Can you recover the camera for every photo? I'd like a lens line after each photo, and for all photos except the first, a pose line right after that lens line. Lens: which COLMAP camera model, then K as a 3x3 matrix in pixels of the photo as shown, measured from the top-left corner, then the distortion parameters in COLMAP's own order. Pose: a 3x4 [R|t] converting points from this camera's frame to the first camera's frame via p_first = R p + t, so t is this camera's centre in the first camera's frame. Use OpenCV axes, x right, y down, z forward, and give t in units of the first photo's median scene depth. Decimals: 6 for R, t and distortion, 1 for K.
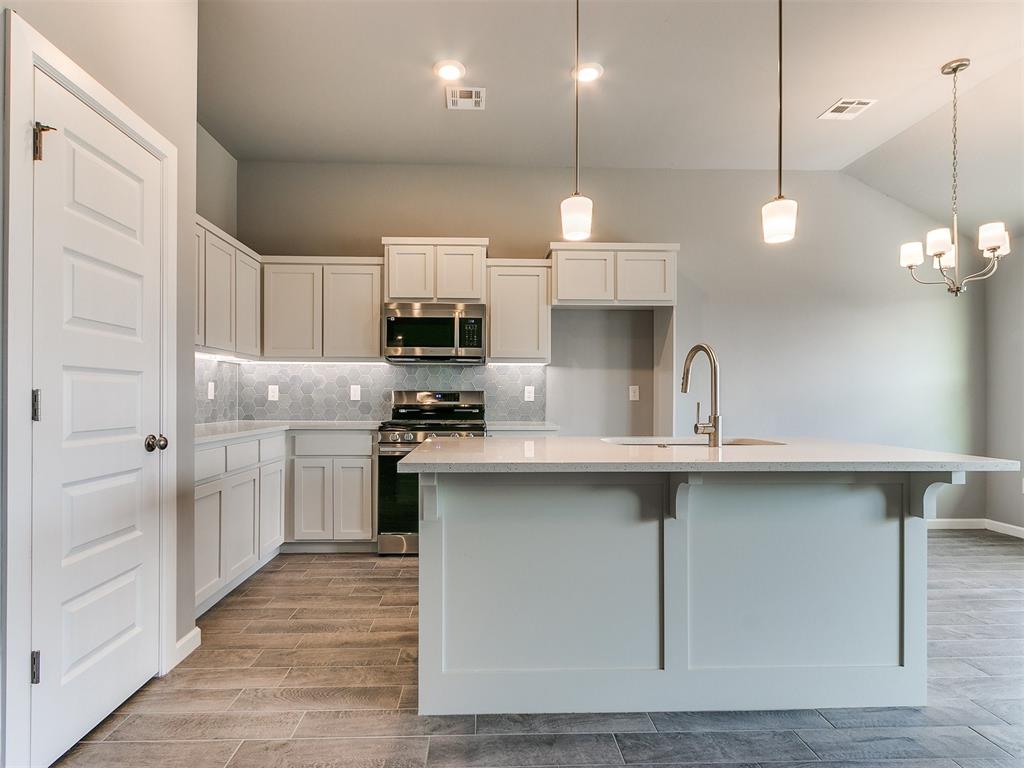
lens RADIAL K [[529.3, 0, 498.3], [0, 529.3, 396.4], [0, 0, 1]] dist [0.012357, -0.009314]
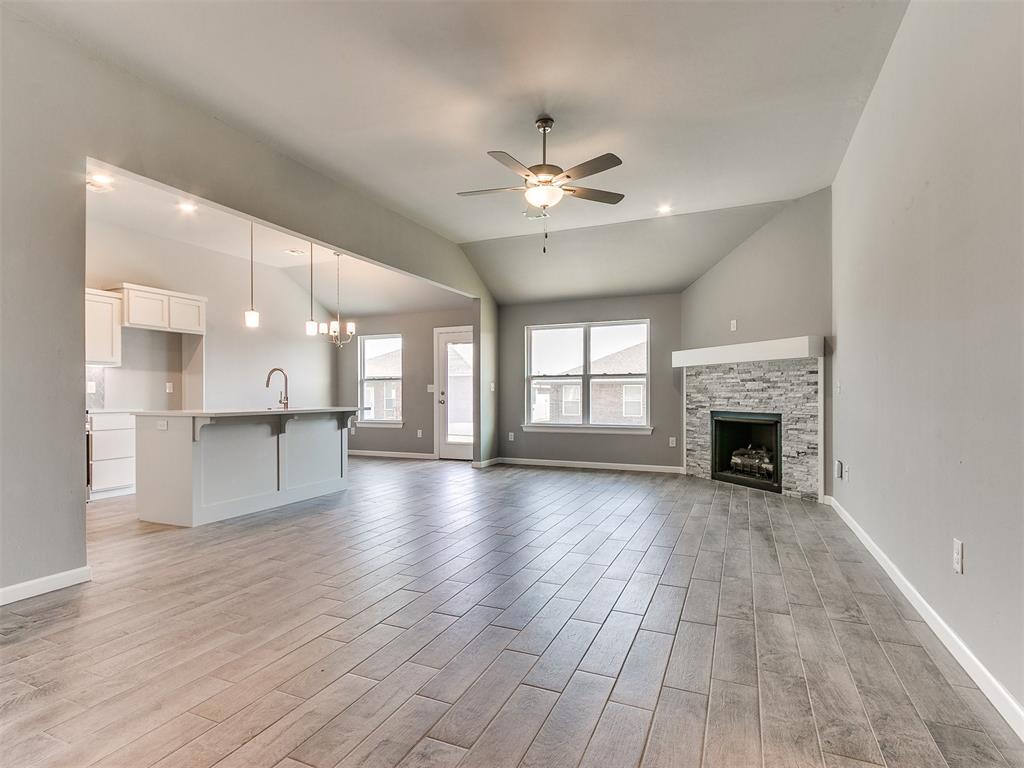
lens RADIAL K [[529.3, 0, 498.3], [0, 529.3, 396.4], [0, 0, 1]] dist [0.012357, -0.009314]
pose [[0.445553, -0.004549, 0.895244, -0.789510], [-0.000575, 0.999985, 0.005368, 0.010953], [-0.895255, -0.002907, 0.445544, -0.587938]]
